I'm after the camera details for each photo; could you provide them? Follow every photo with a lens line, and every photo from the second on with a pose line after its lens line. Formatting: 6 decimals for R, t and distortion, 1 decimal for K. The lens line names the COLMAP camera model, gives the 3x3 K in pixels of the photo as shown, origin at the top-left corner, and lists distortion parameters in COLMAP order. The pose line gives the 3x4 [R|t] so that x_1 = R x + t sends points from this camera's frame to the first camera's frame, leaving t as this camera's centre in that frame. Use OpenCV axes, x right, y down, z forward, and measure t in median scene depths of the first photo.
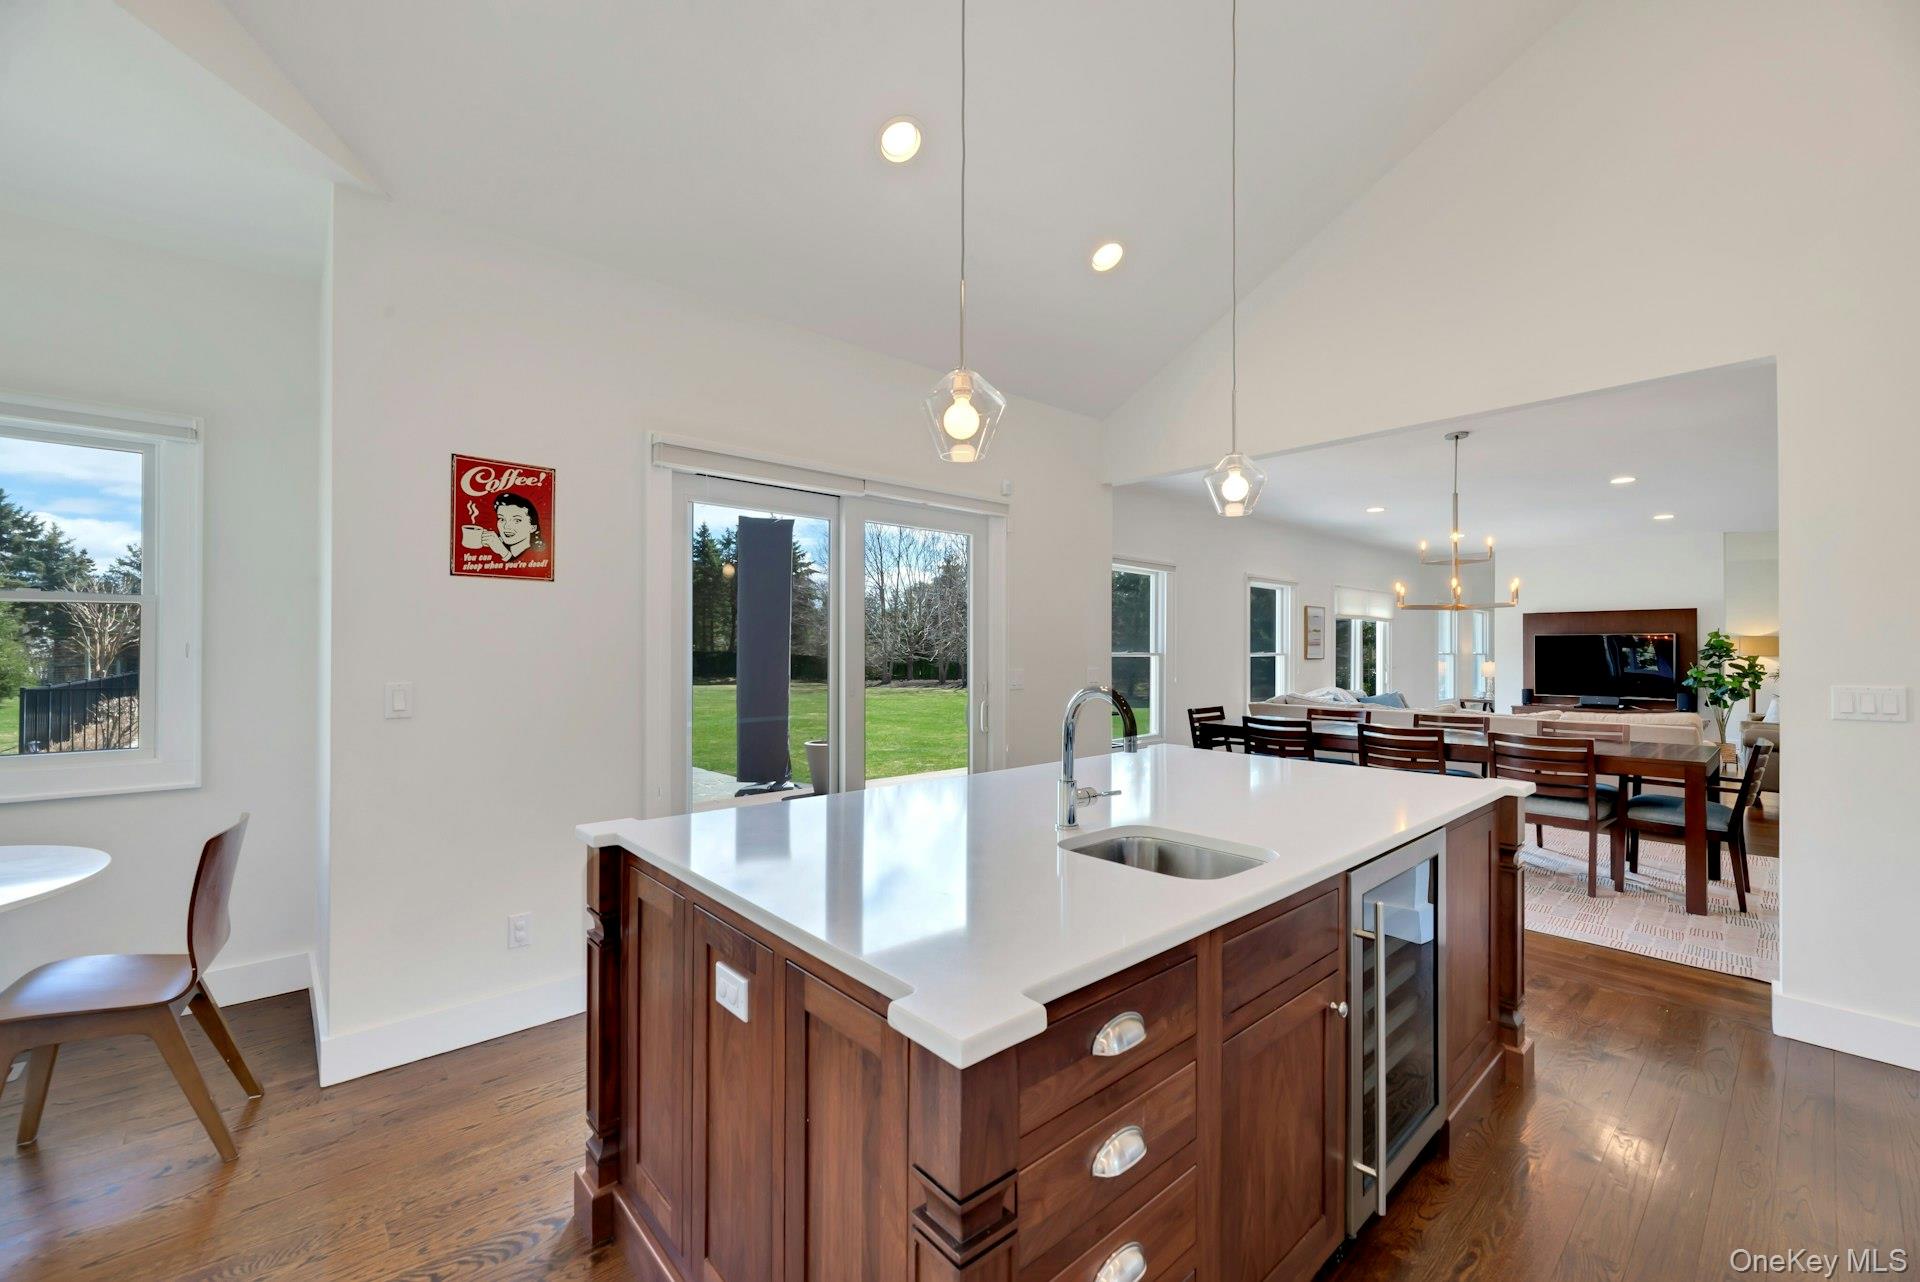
lens RADIAL K [[771.2, 0, 964.6], [0, 771.2, 649.6], [0, 0, 1]] dist [-0.000474, -0.000124]
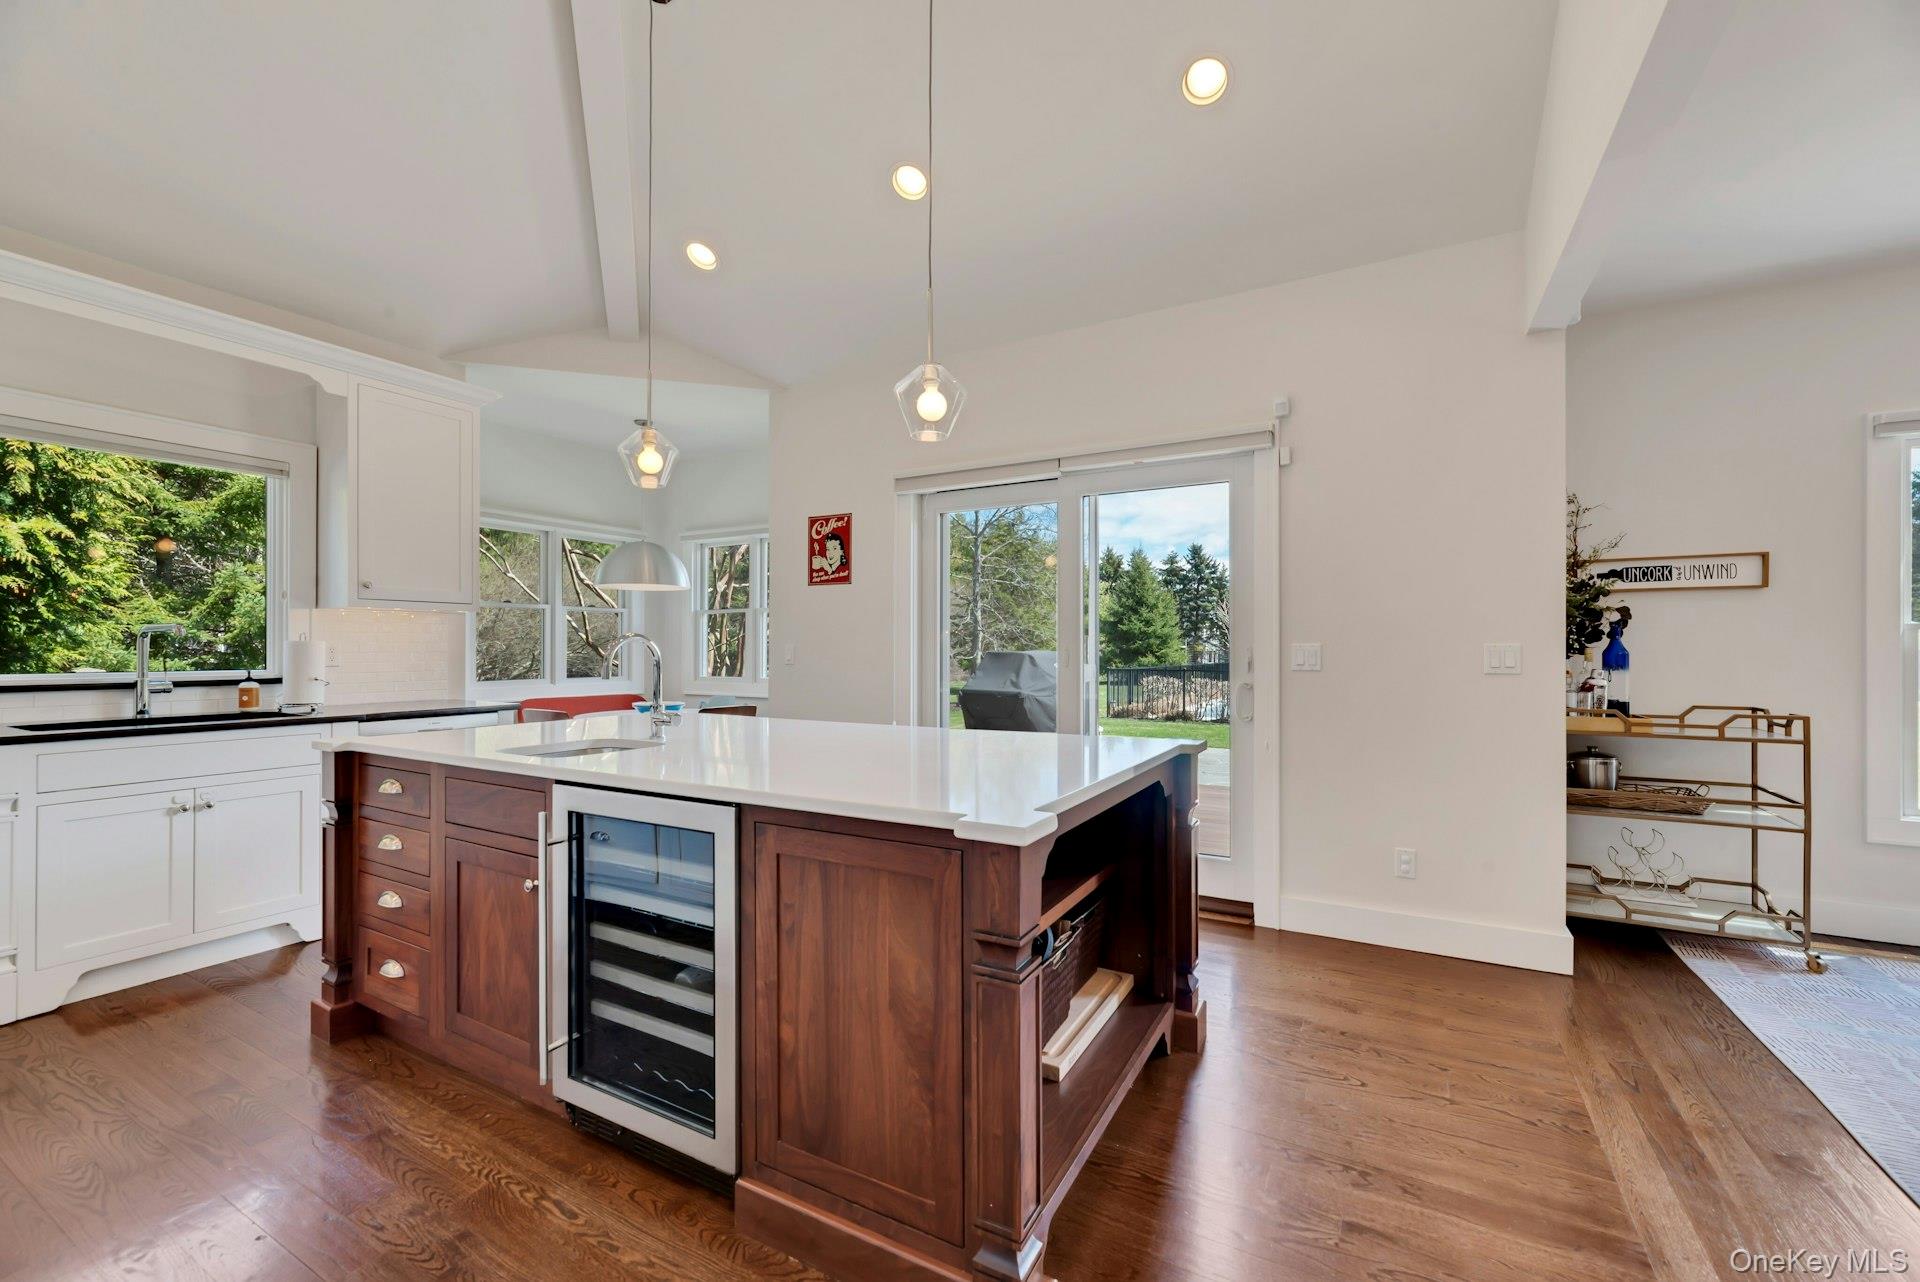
lens RADIAL K [[771.2, 0, 964.6], [0, 771.2, 649.6], [0, 0, 1]] dist [-0.000474, -0.000124]
pose [[0.330531, 0.000372, -0.943795, 1.091408], [0.000296, 1.000000, 0.000498, 0.049202], [0.943795, -0.000444, 0.330531, 0.719718]]
